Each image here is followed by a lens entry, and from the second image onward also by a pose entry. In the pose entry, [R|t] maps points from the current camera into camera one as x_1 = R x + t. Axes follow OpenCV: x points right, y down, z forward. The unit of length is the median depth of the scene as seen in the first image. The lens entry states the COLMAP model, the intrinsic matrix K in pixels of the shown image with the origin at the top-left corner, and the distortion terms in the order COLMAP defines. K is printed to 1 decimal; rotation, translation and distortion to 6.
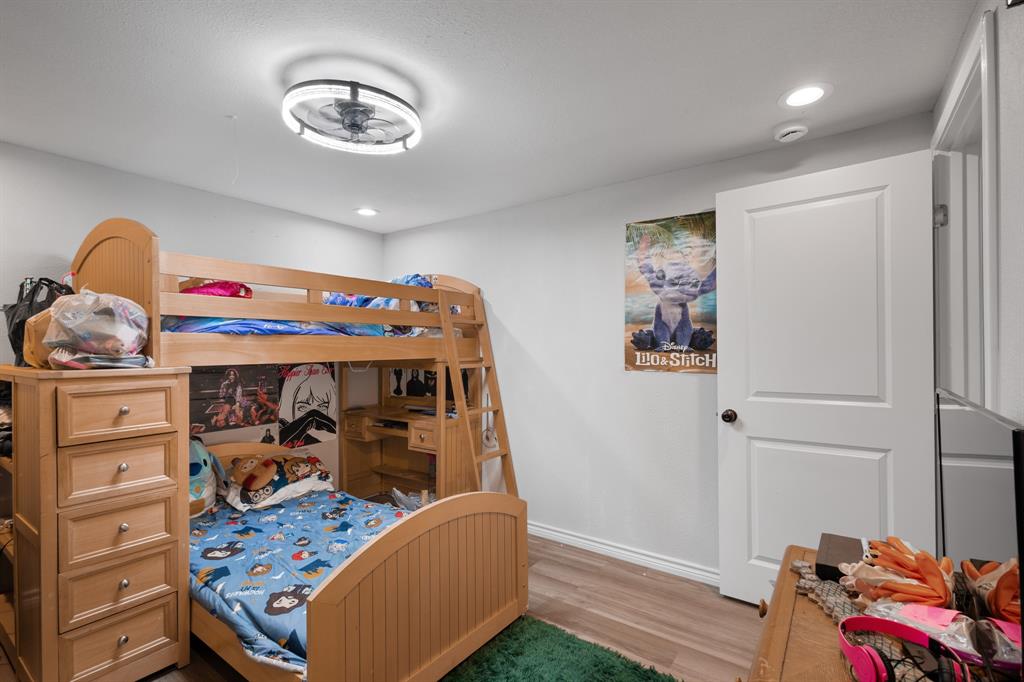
lens RADIAL K [[471.2, 0, 508.9], [0, 471.2, 342.9], [0, 0, 1]] dist [0.008448, 0.000132]
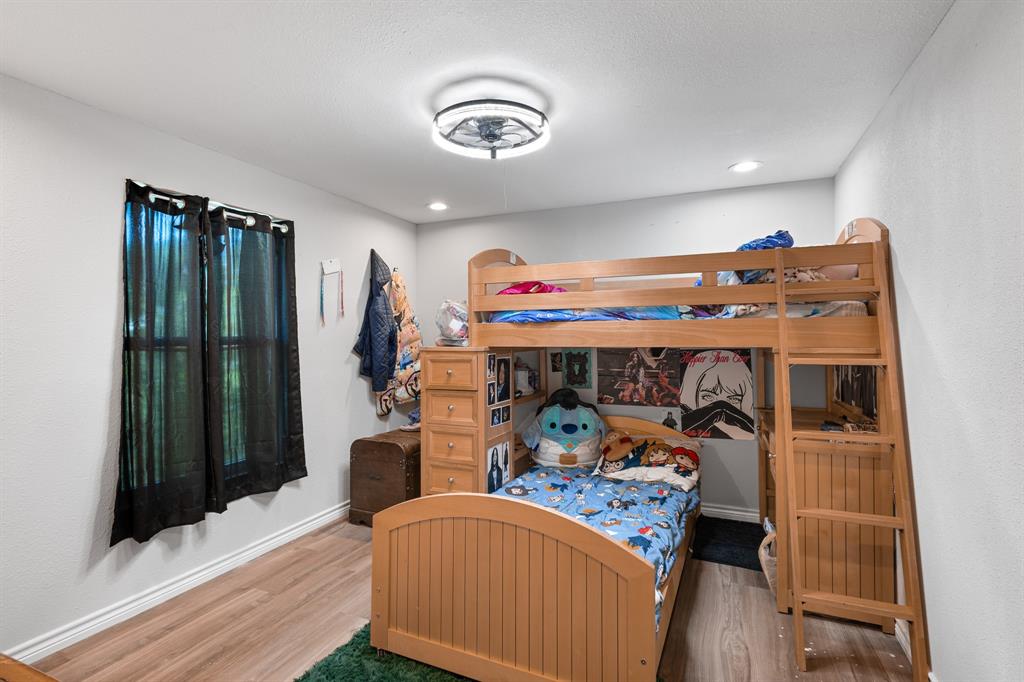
lens RADIAL K [[480.9, 0, 522.0], [0, 480.9, 322.8], [0, 0, 1]] dist [0.004132, 0.000470]
pose [[0.222927, -0.020987, -0.974609, 0.487988], [0.014240, 0.999732, -0.018270, 0.003967], [0.974731, -0.009805, 0.223166, 0.507422]]
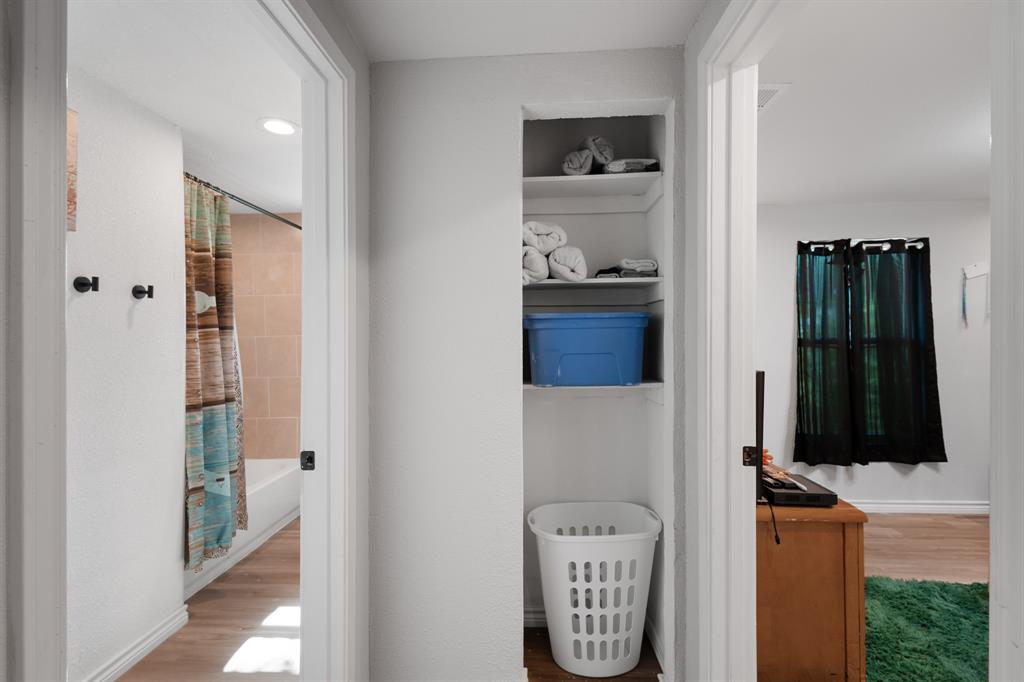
lens RADIAL K [[471.2, 0, 508.9], [0, 471.2, 342.9], [0, 0, 1]] dist [0.008448, 0.000132]
pose [[-0.841338, 0.013755, -0.540334, 0.875520], [0.016931, 0.999856, -0.000910, 0.003617], [0.540244, -0.009914, -0.841450, 0.680984]]
